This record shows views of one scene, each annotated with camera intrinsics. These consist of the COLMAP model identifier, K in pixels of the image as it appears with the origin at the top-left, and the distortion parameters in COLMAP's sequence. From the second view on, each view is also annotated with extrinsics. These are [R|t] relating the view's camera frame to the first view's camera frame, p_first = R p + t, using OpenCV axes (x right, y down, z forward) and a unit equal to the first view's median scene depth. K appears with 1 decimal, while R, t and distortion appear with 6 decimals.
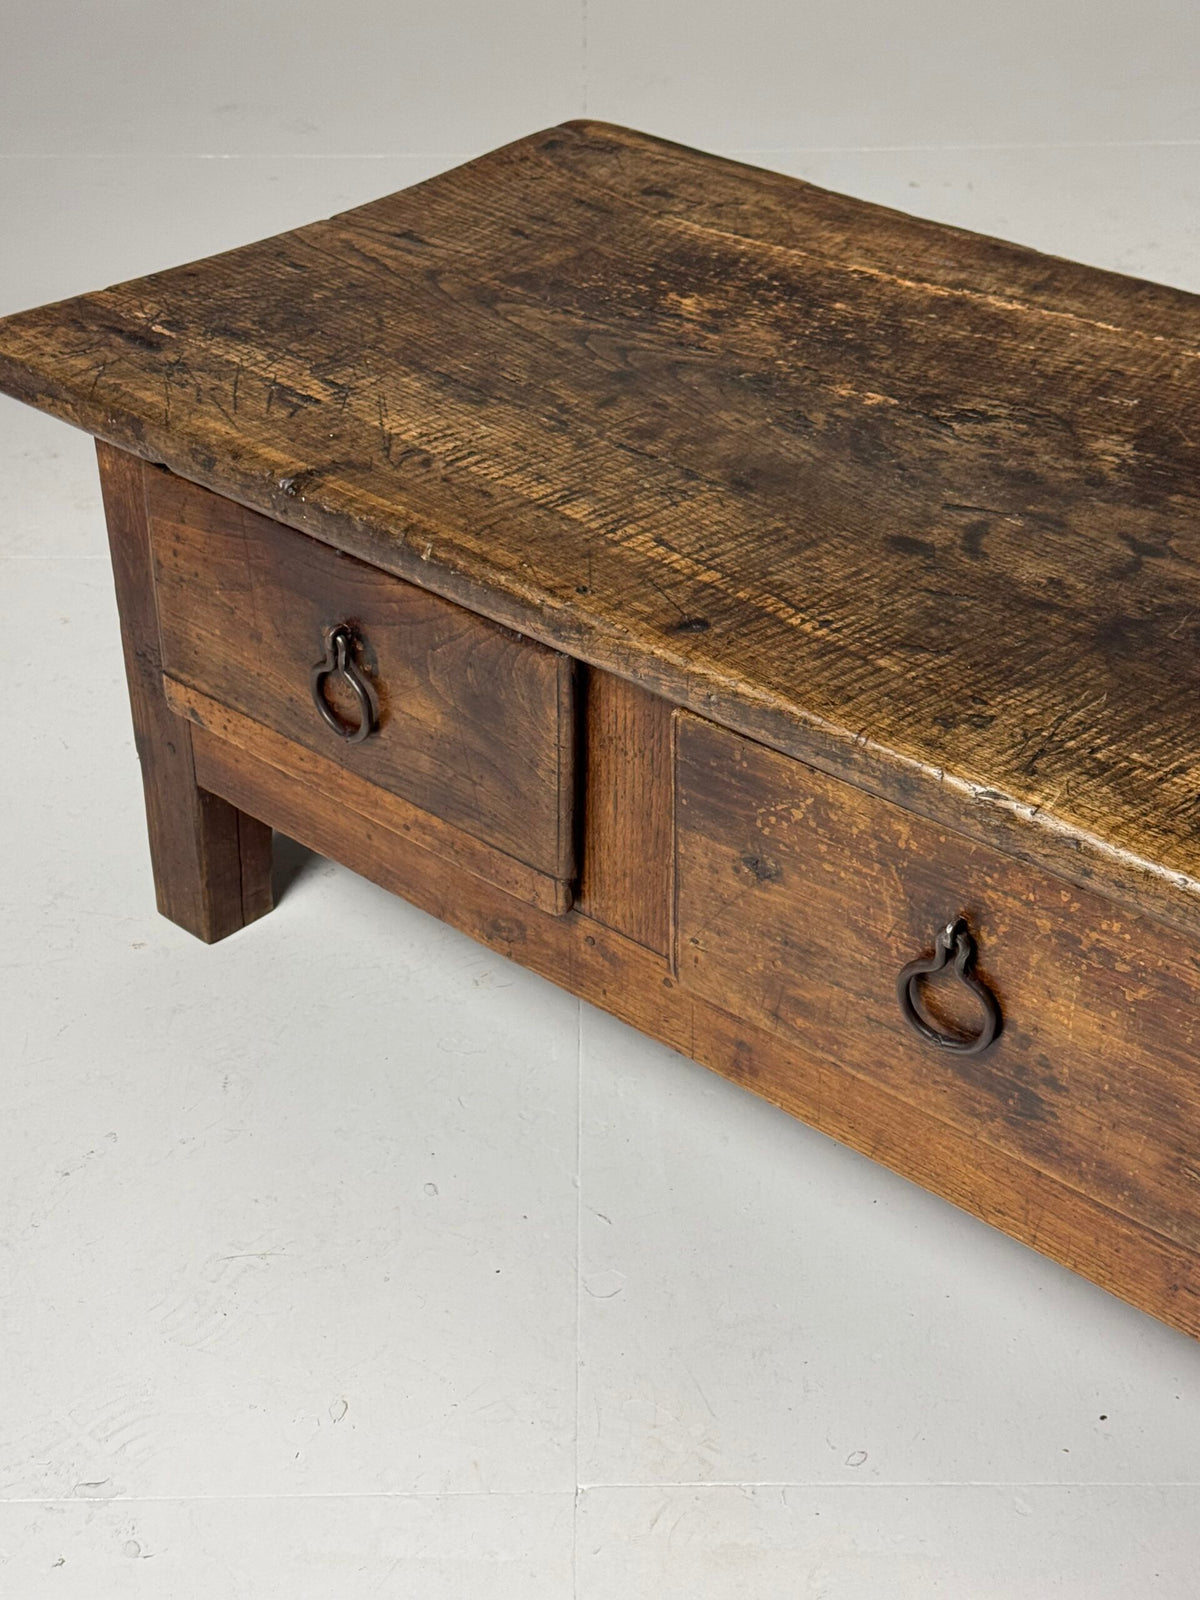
lens RADIAL K [[2450.9, 0, 596.0], [0, 2450.9, 820.1], [0, 0, 1]] dist [0.138082, 0.000000]
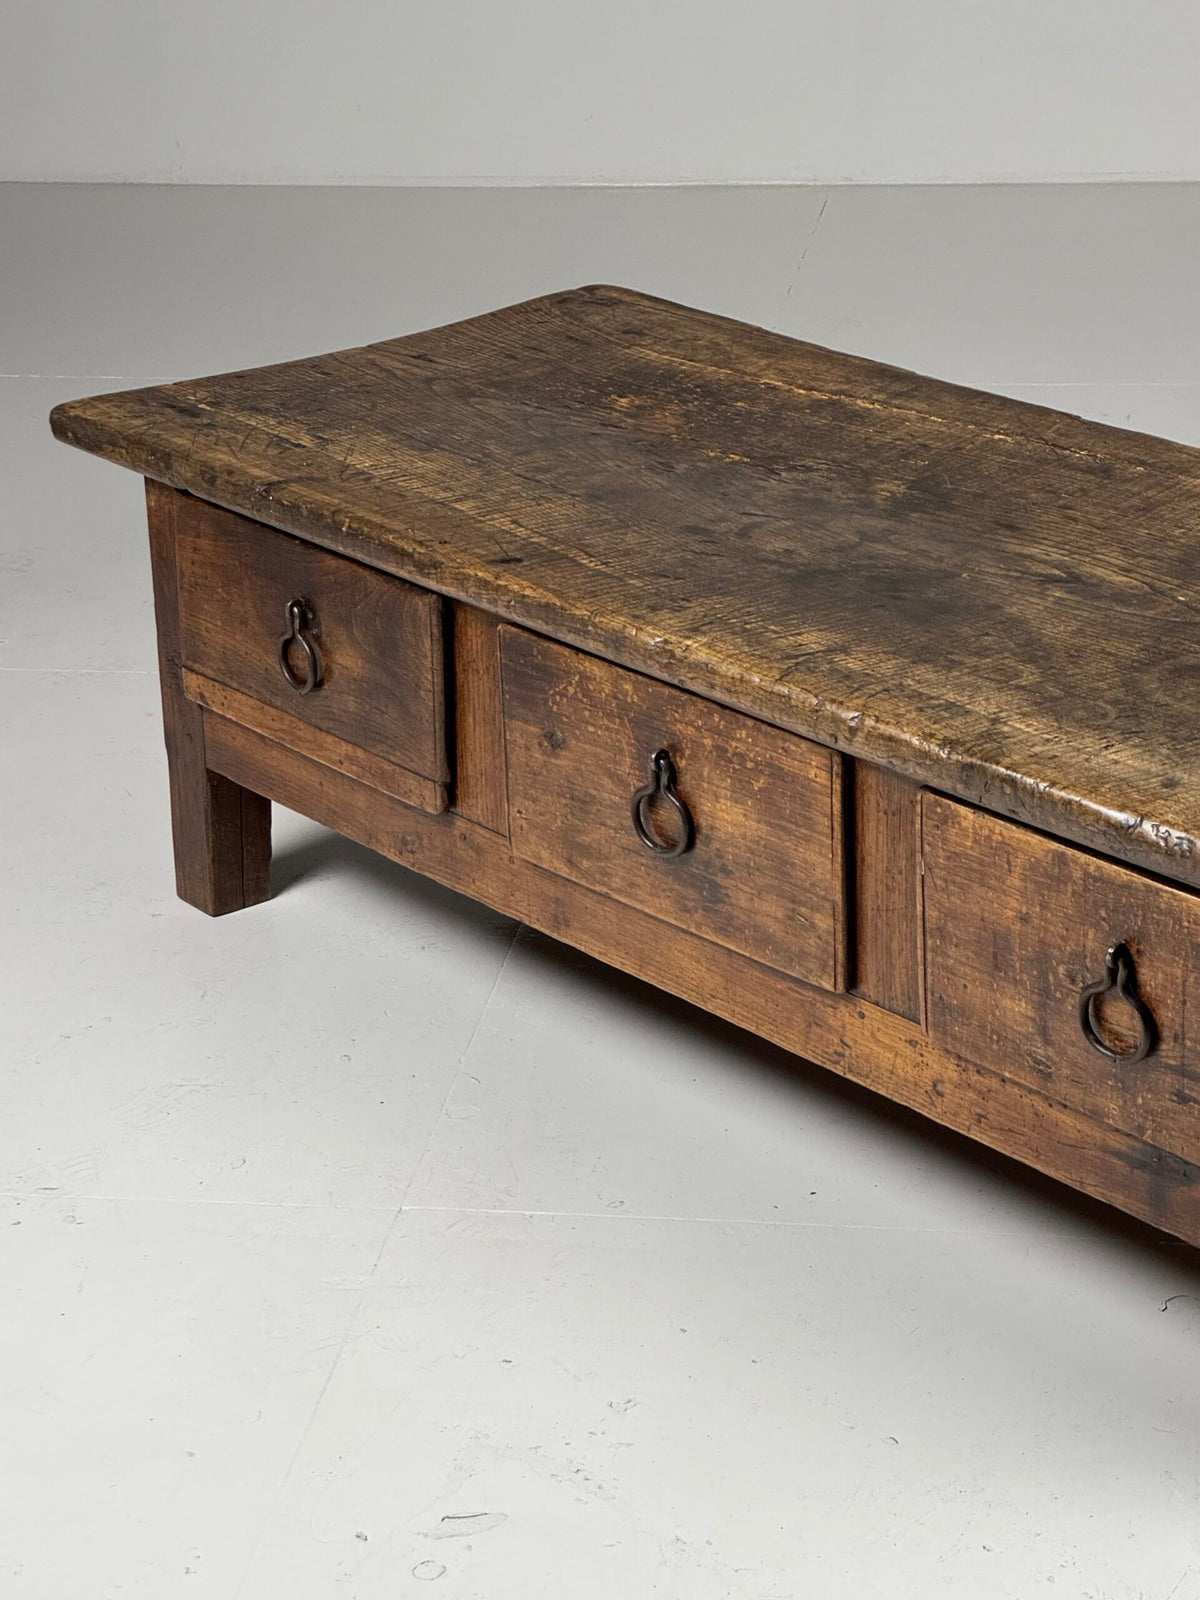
lens RADIAL K [[3734.3, 0, 606.6], [0, 3734.3, 741.4], [0, 0, 1]] dist [-0.021030, 0.000000]
pose [[0.987869, 0.032818, -0.151784, 0.365391], [-0.064986, 0.975078, -0.212130, 0.407941], [0.141040, 0.219421, 0.965382, -0.891798]]
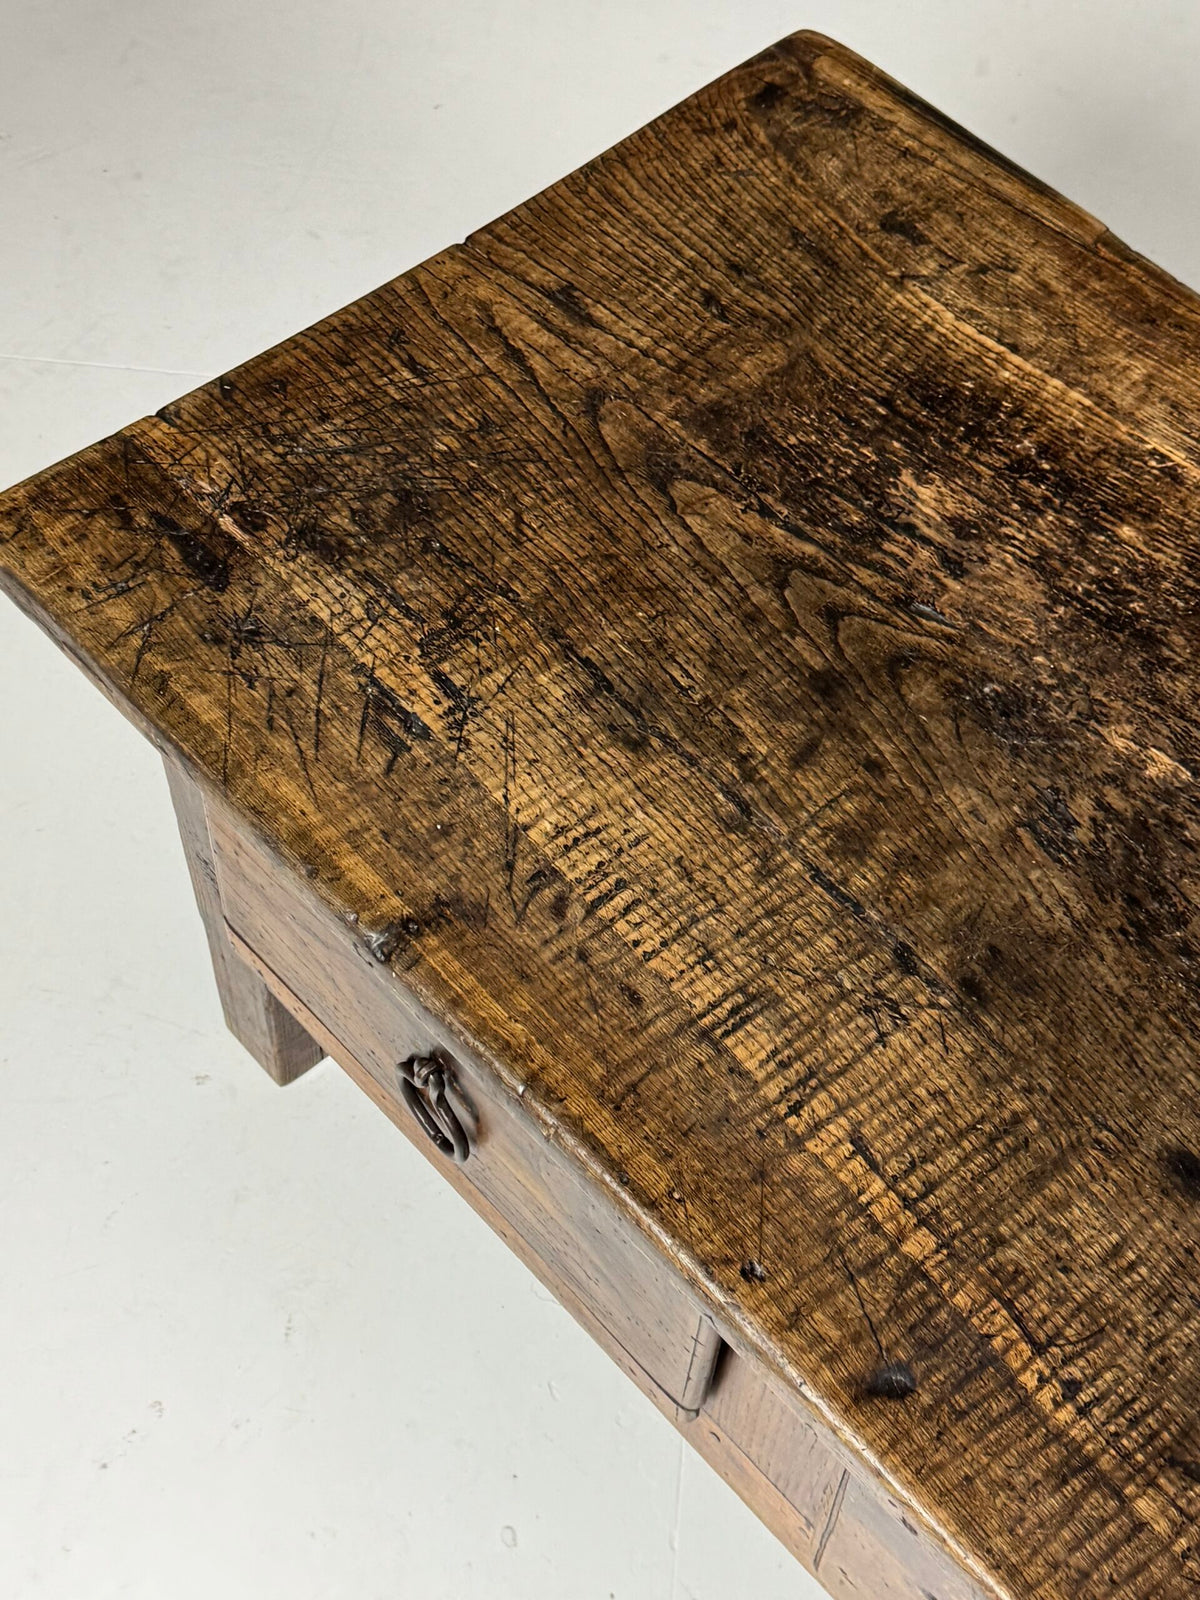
lens RADIAL K [[2200.5, 0, 621.4], [0, 2200.5, 776.4], [0, 0, 1]] dist [0.134028, 0.000000]
pose [[0.995582, 0.092924, -0.013472, -0.043896], [-0.080773, 0.920738, 0.381729, -0.435317], [0.047876, -0.378954, 0.924176, 0.382786]]
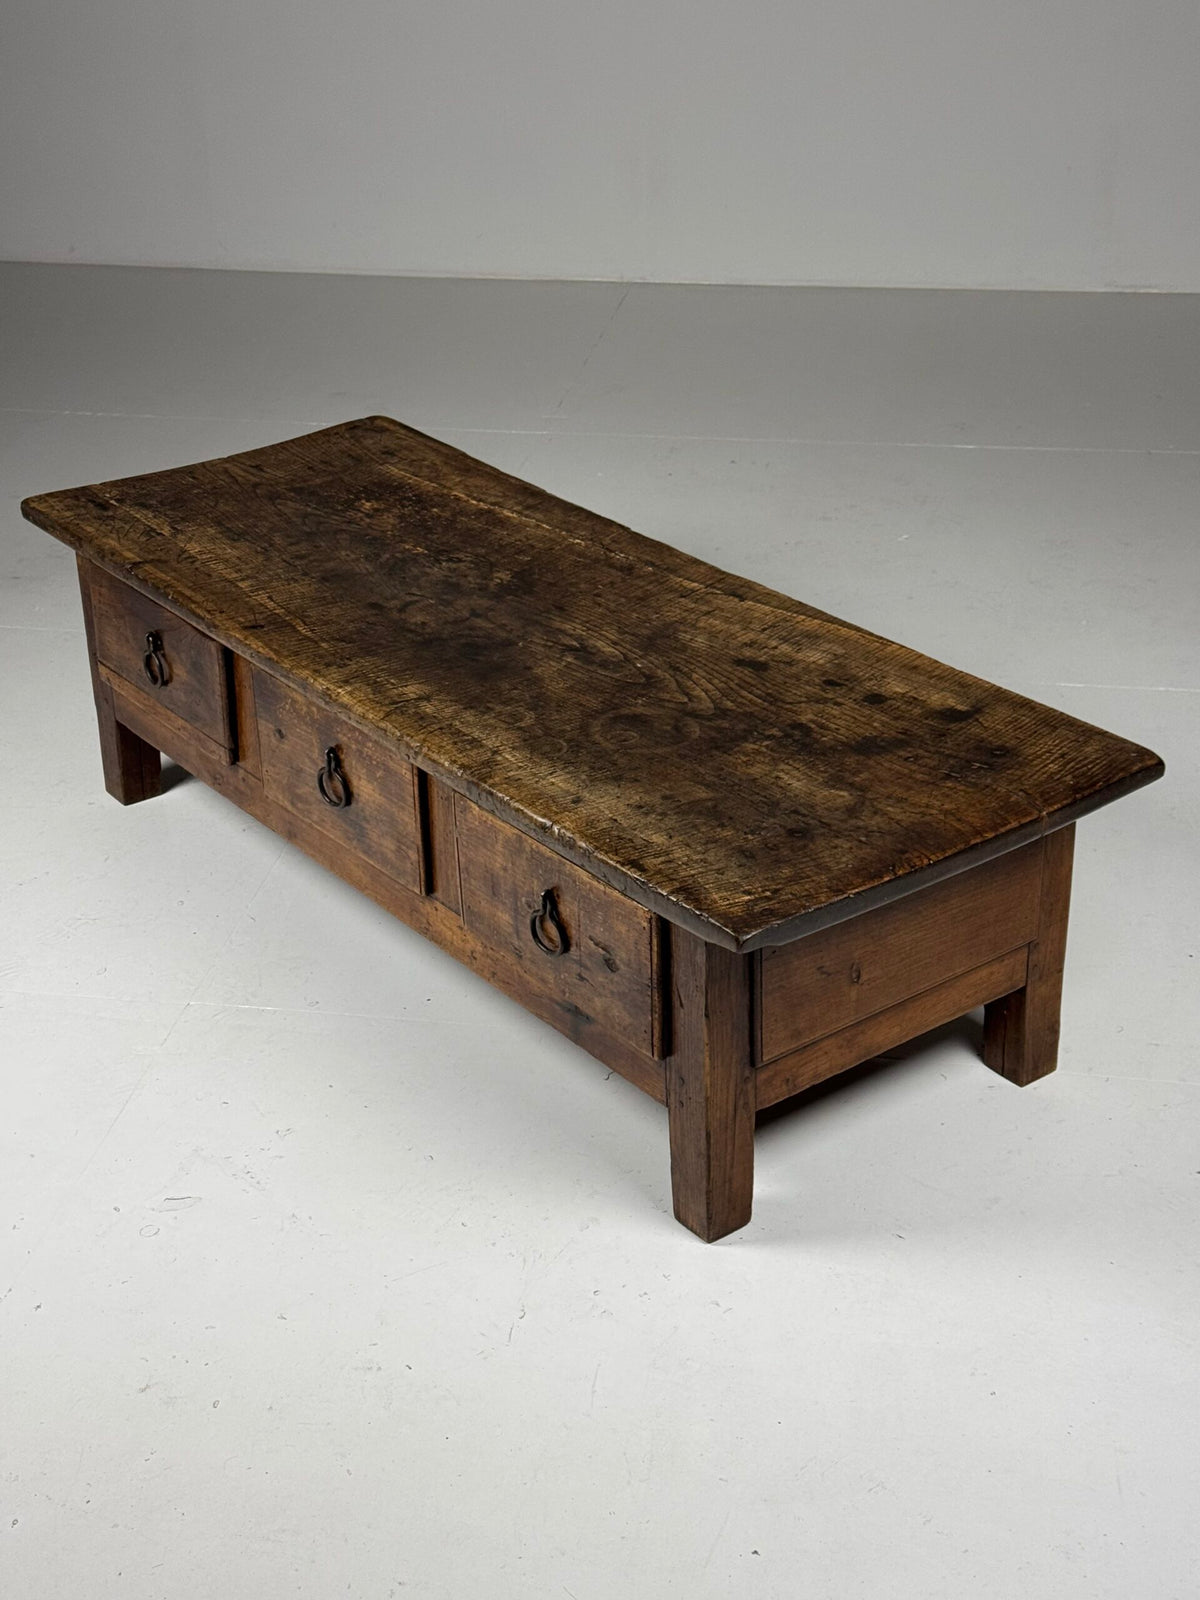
lens RADIAL K [[2450.9, 0, 600.2], [0, 2450.9, 808.9], [0, 0, 1]] dist [0.138082, 0.000000]
pose [[0.982869, 0.072963, -0.169248, 0.678741], [-0.090663, 0.990917, -0.099319, 0.261557], [0.160464, 0.112962, 0.980556, -1.092559]]
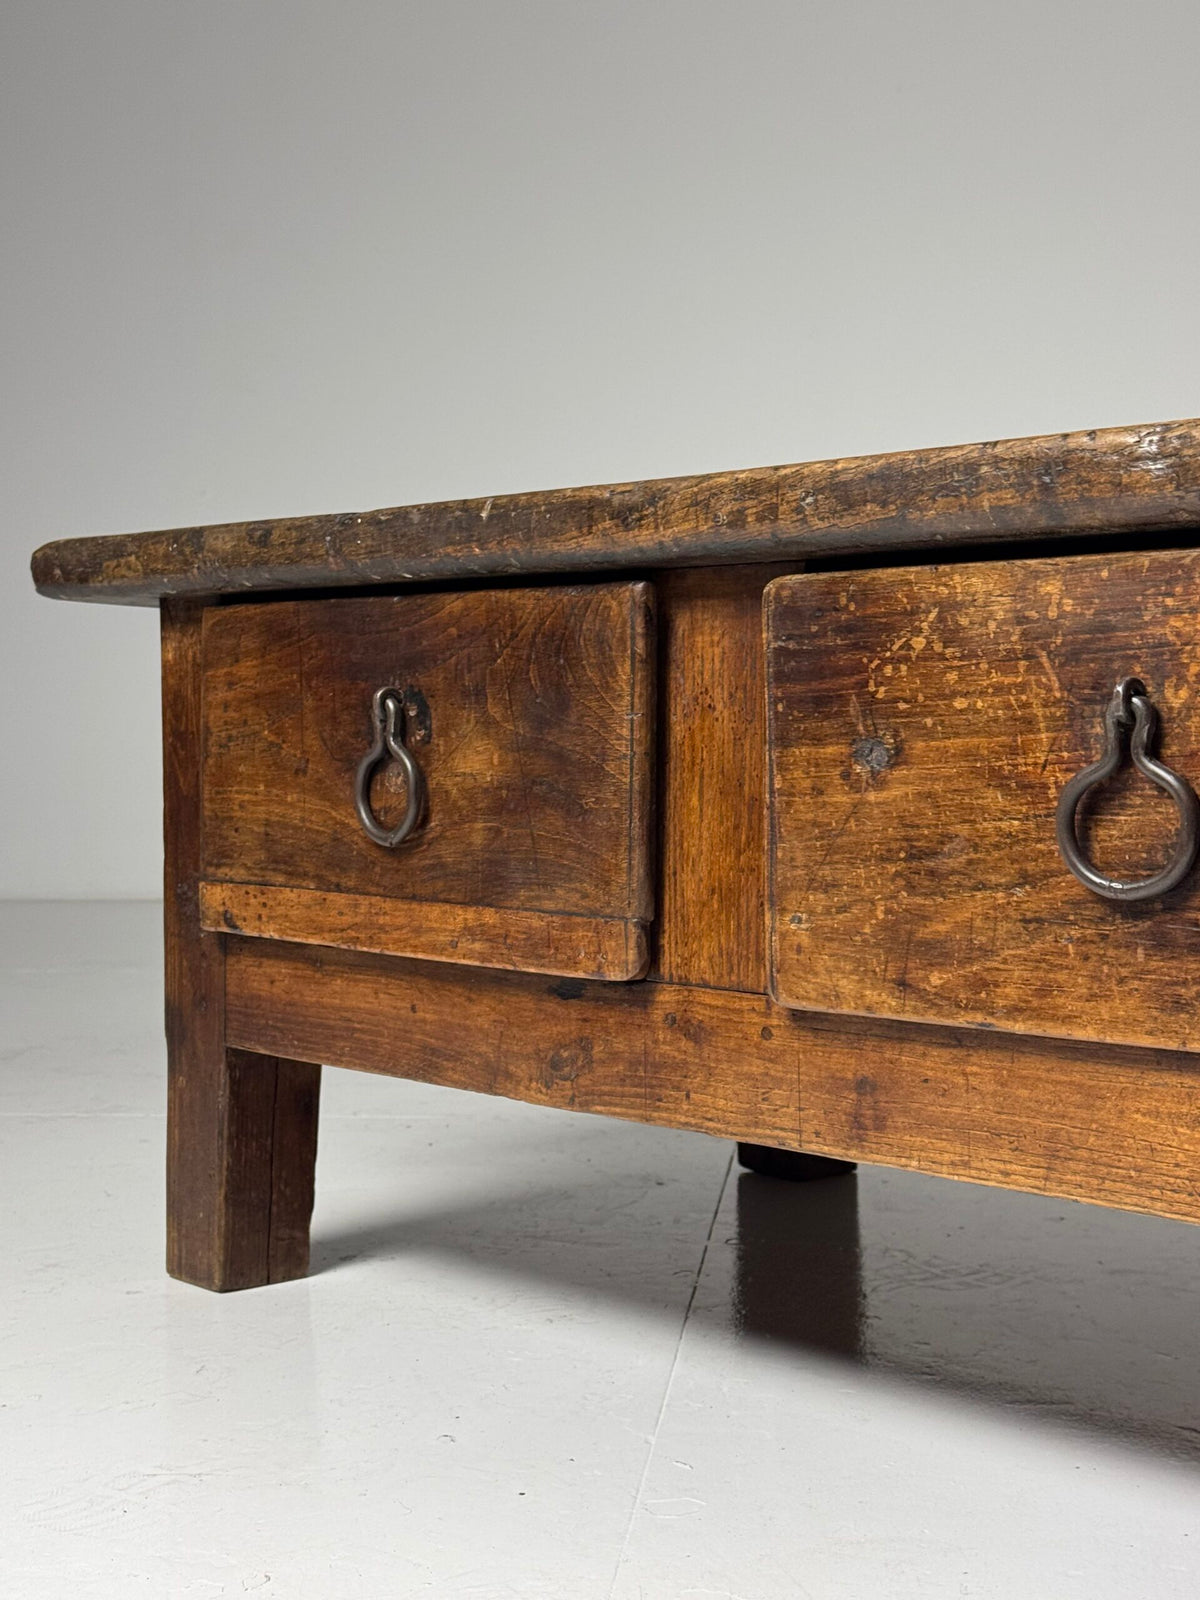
lens RADIAL K [[2450.9, 0, 594.4], [0, 2450.9, 821.2], [0, 0, 1]] dist [0.138082, 0.000000]
pose [[0.993798, 0.006222, -0.111028, 0.057671], [-0.062898, 0.854824, -0.515092, 0.385143], [0.091705, 0.518880, 0.849914, 0.315164]]
